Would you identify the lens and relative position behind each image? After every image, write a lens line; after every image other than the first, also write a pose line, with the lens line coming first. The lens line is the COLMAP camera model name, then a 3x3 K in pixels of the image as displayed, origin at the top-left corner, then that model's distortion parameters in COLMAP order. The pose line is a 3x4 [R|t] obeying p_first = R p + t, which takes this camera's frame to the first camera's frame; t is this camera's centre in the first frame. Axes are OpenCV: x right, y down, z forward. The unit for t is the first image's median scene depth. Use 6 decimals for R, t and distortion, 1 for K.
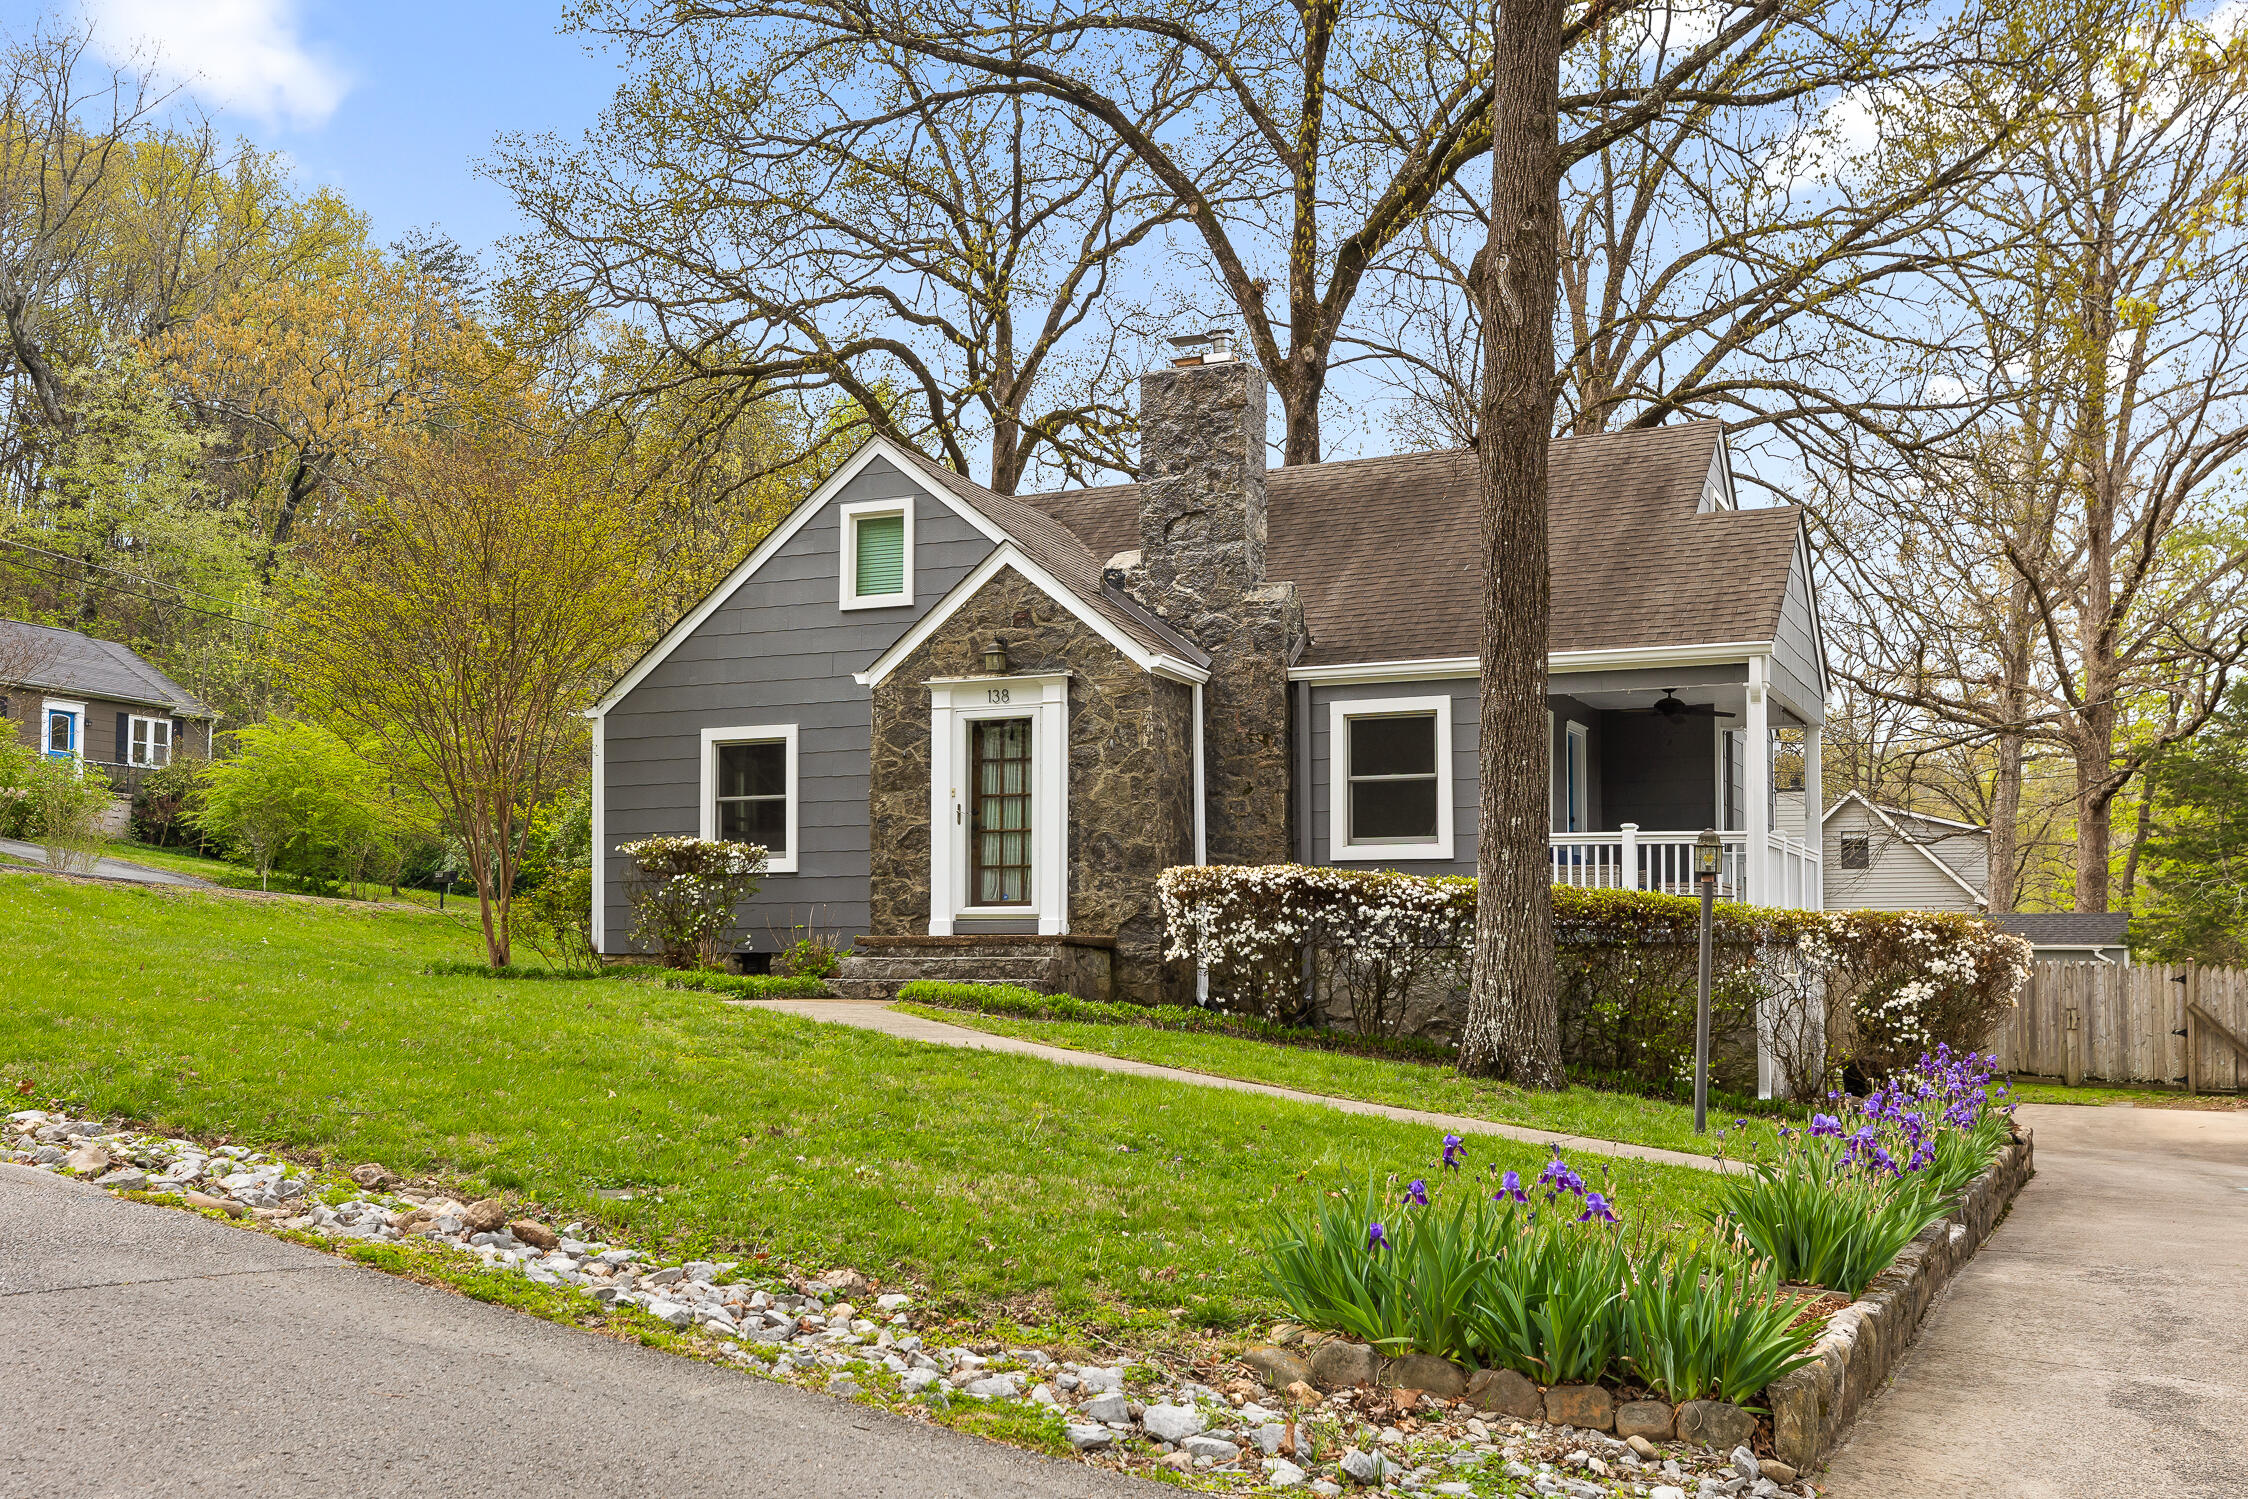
lens RADIAL K [[2216.5, 0, 1124.4], [0, 2216.5, 847.3], [0, 0, 1]] dist [0.000462, 0.002247]
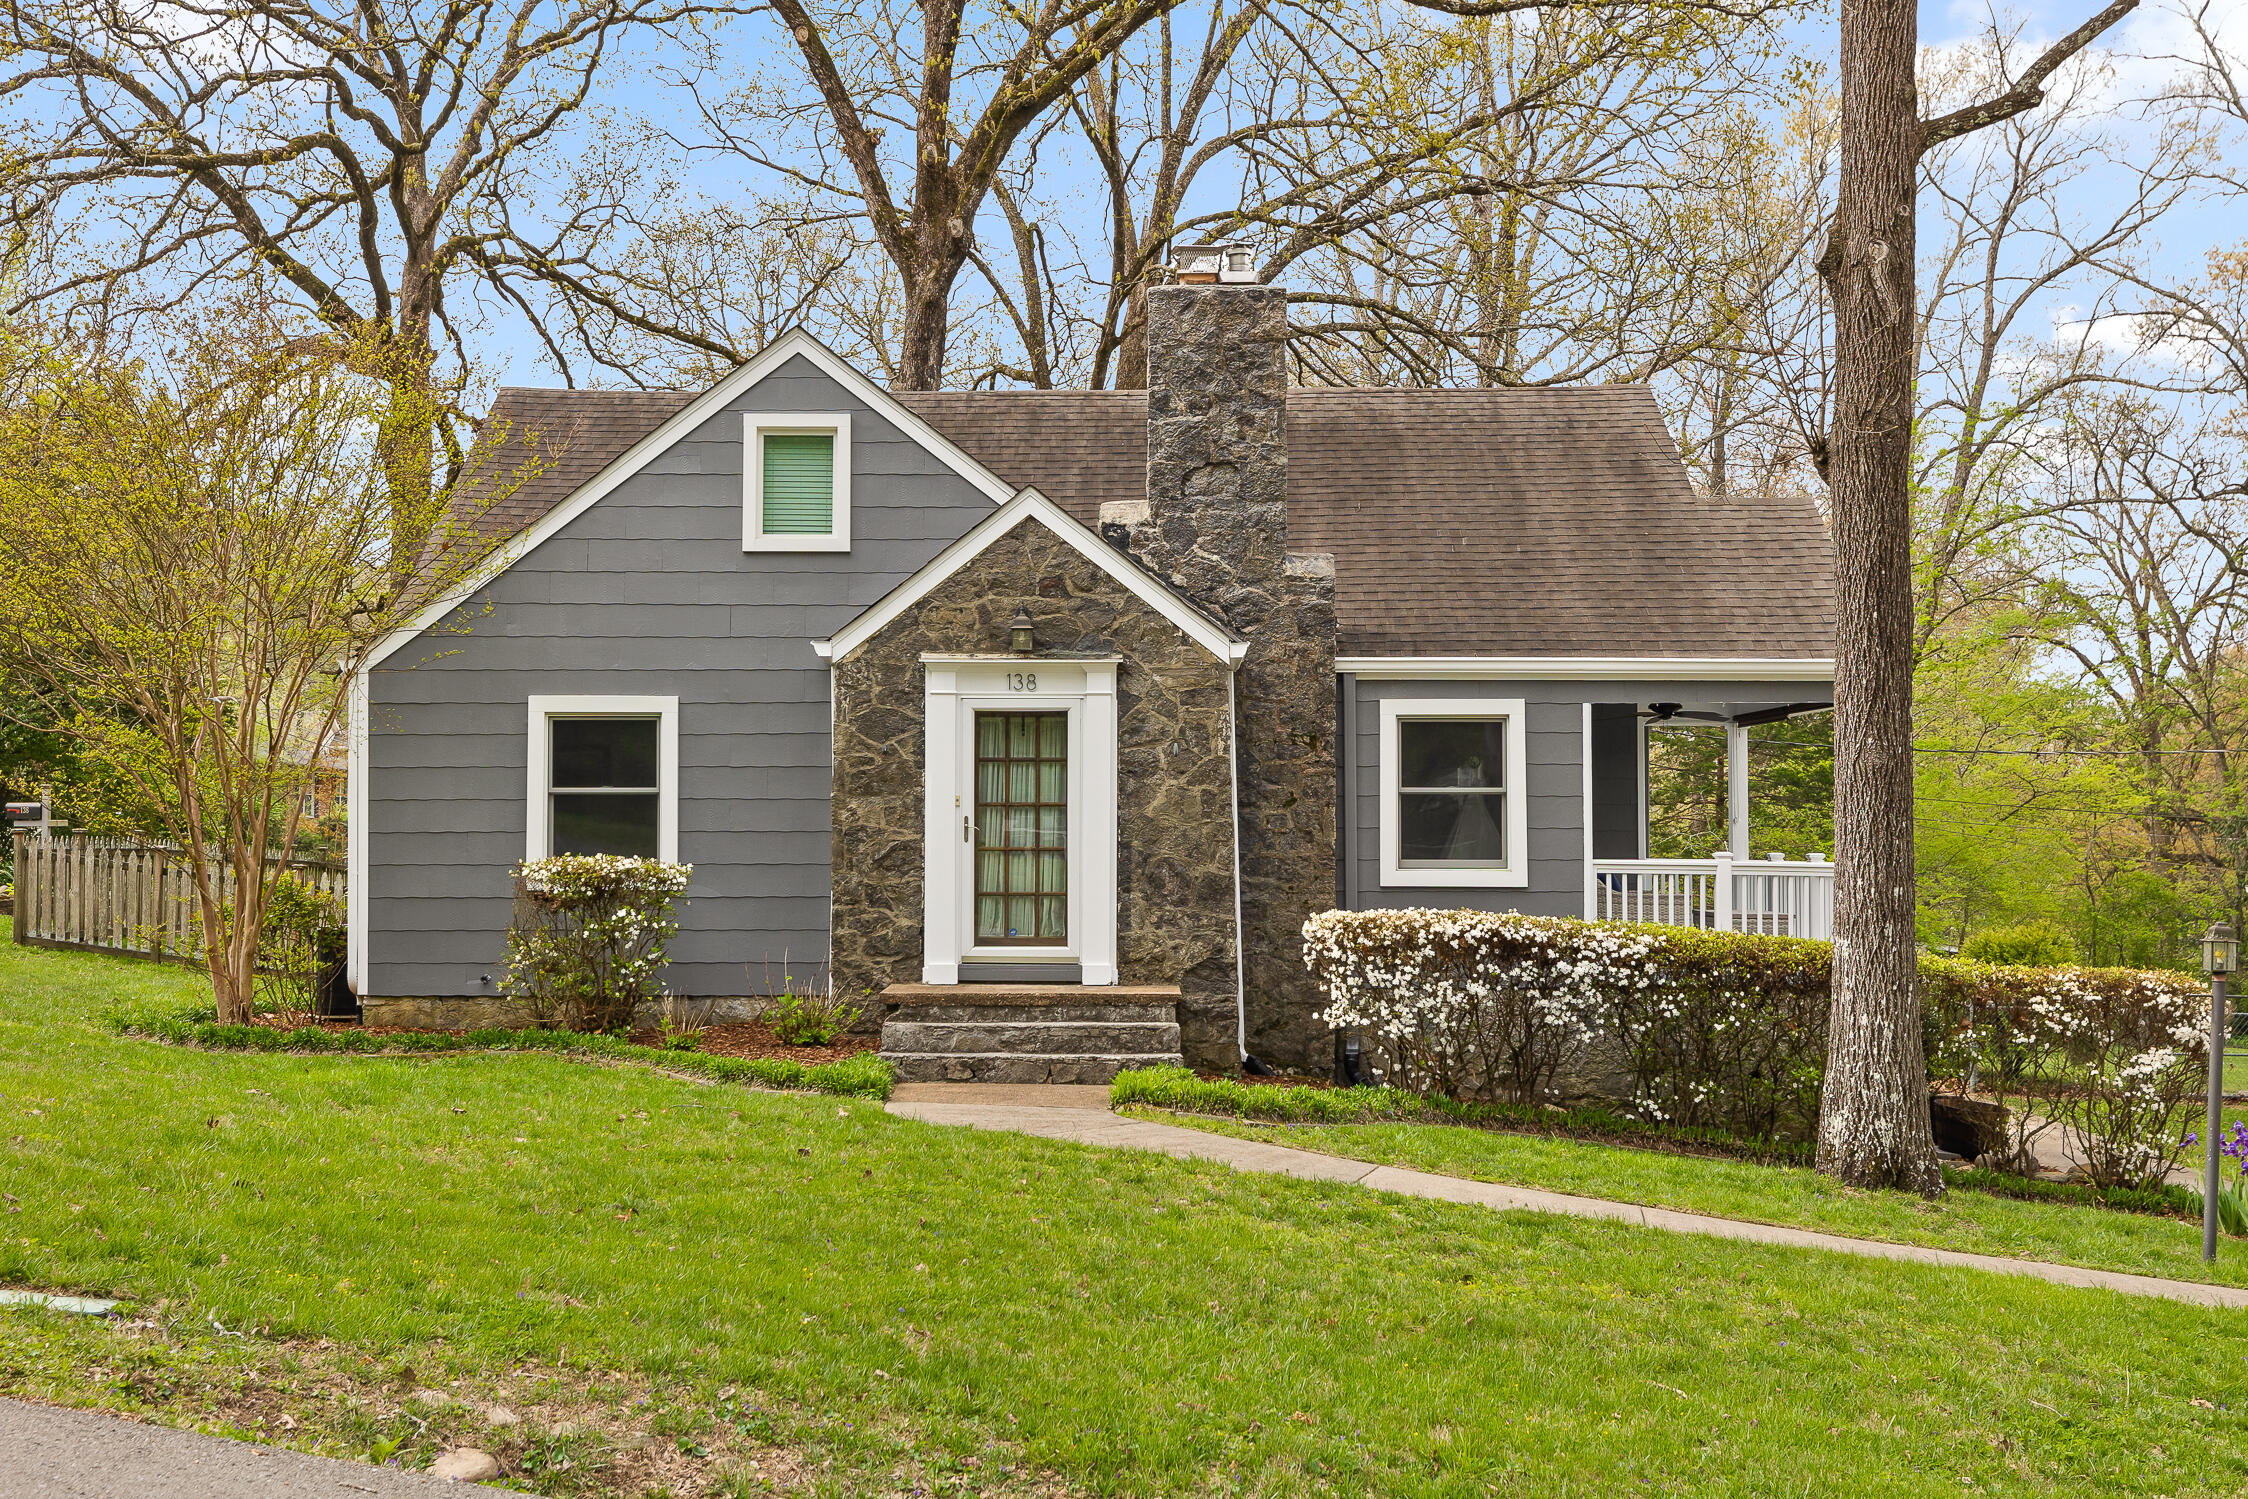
lens RADIAL K [[2447.7, 0, 1124.0], [0, 2447.7, 749.5], [0, 0, 1]] dist [0.003835, 0.014164]
pose [[0.914959, 0.017866, 0.403151, -0.375824], [-0.023697, 0.999674, 0.009479, -0.052924], [-0.402851, -0.018226, 0.915084, 0.178787]]
